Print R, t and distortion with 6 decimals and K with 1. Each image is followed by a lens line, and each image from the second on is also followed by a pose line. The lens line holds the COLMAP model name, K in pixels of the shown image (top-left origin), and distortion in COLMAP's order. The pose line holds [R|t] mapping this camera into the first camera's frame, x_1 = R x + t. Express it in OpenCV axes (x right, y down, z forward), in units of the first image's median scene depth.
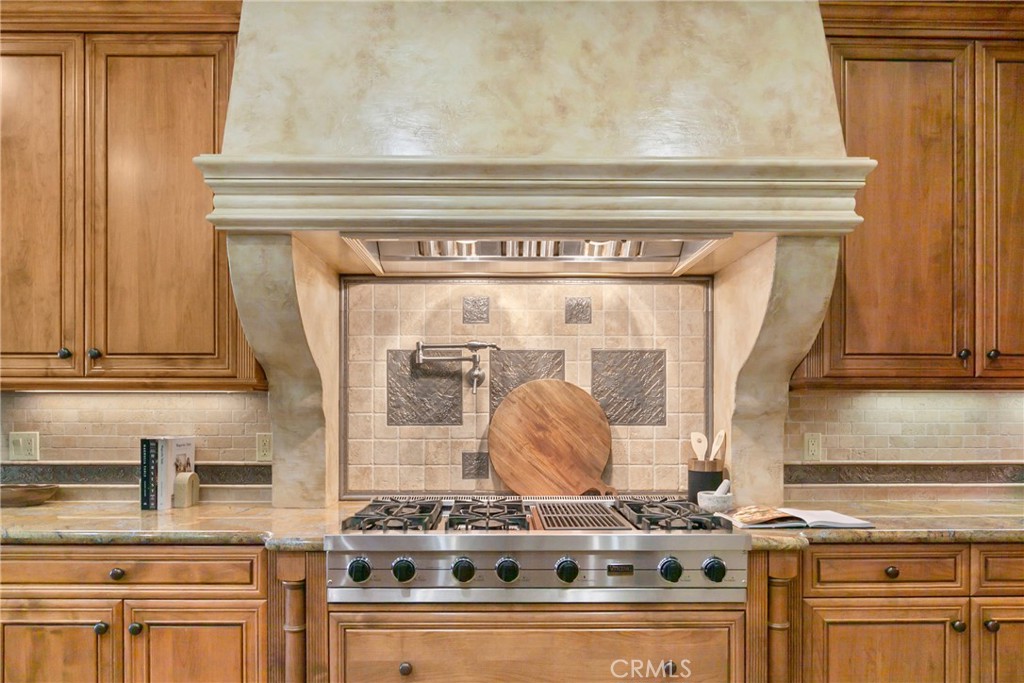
lens RADIAL K [[647.9, 0, 499.8], [0, 647.9, 418.4], [0, 0, 1]] dist [0.002451, 0.000087]
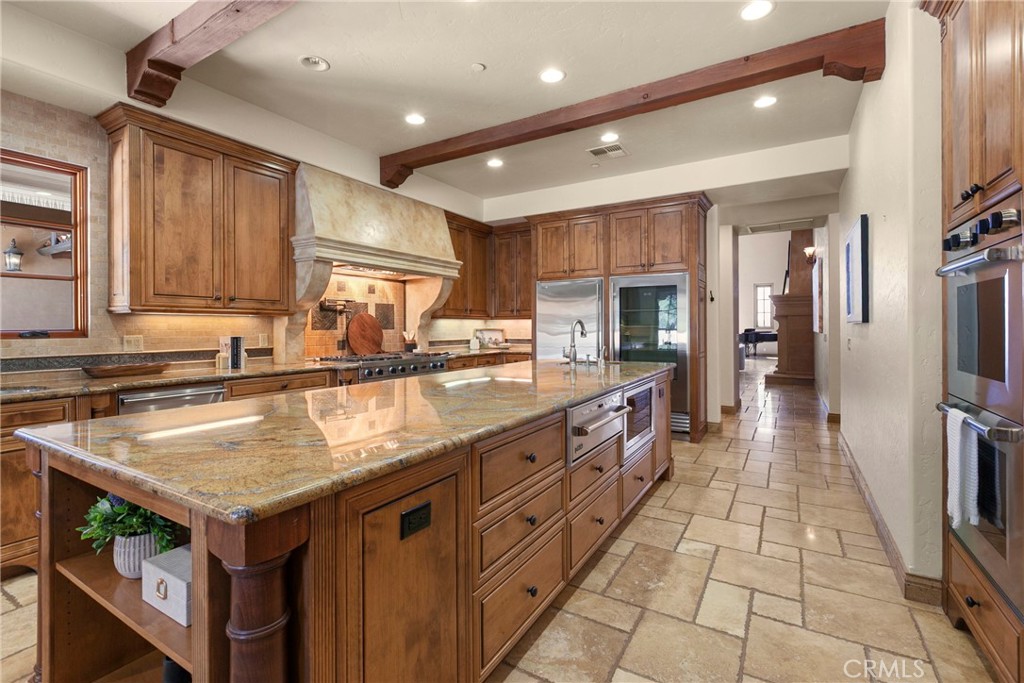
lens RADIAL K [[464.4, 0, 510.1], [0, 464.4, 327.3], [0, 0, 1]] dist [0.002284, -0.000085]
pose [[0.526399, -0.003047, 0.850232, -1.476885], [0.009551, 0.999952, -0.002330, 0.012728], [-0.850184, 0.009347, 0.526402, -0.662351]]
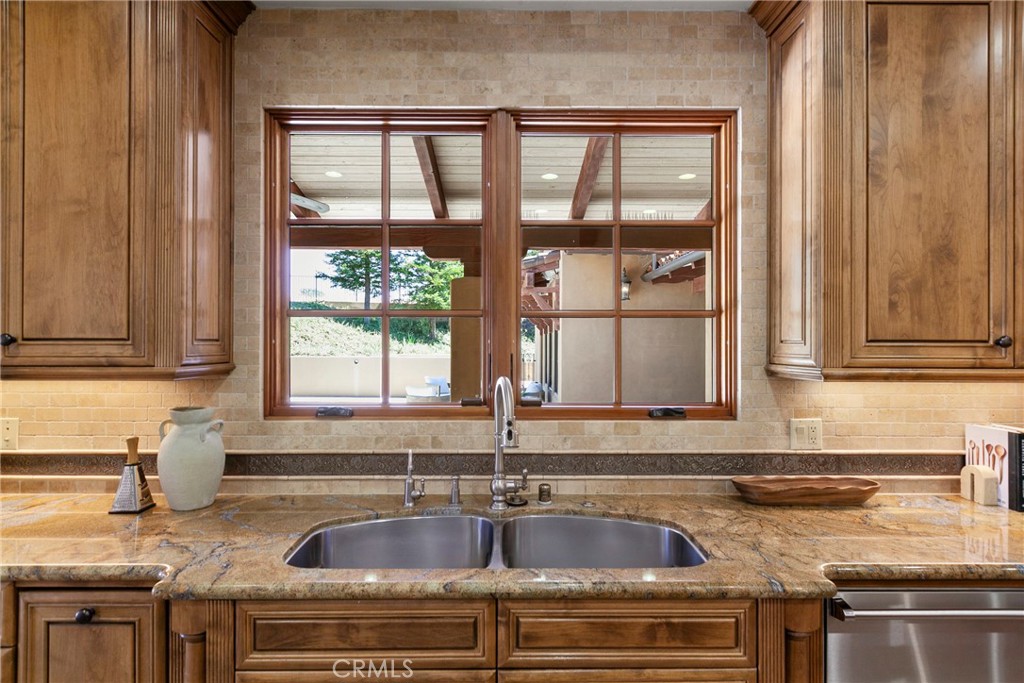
lens RADIAL K [[550.4, 0, 511.0], [0, 550.4, 344.9], [0, 0, 1]] dist [-0.000883, -0.000076]
pose [[0.999976, 0.001784, 0.006734, -1.332083], [-0.001731, 0.999968, -0.007806, -0.088261], [-0.006747, 0.007794, 0.999947, 0.257501]]
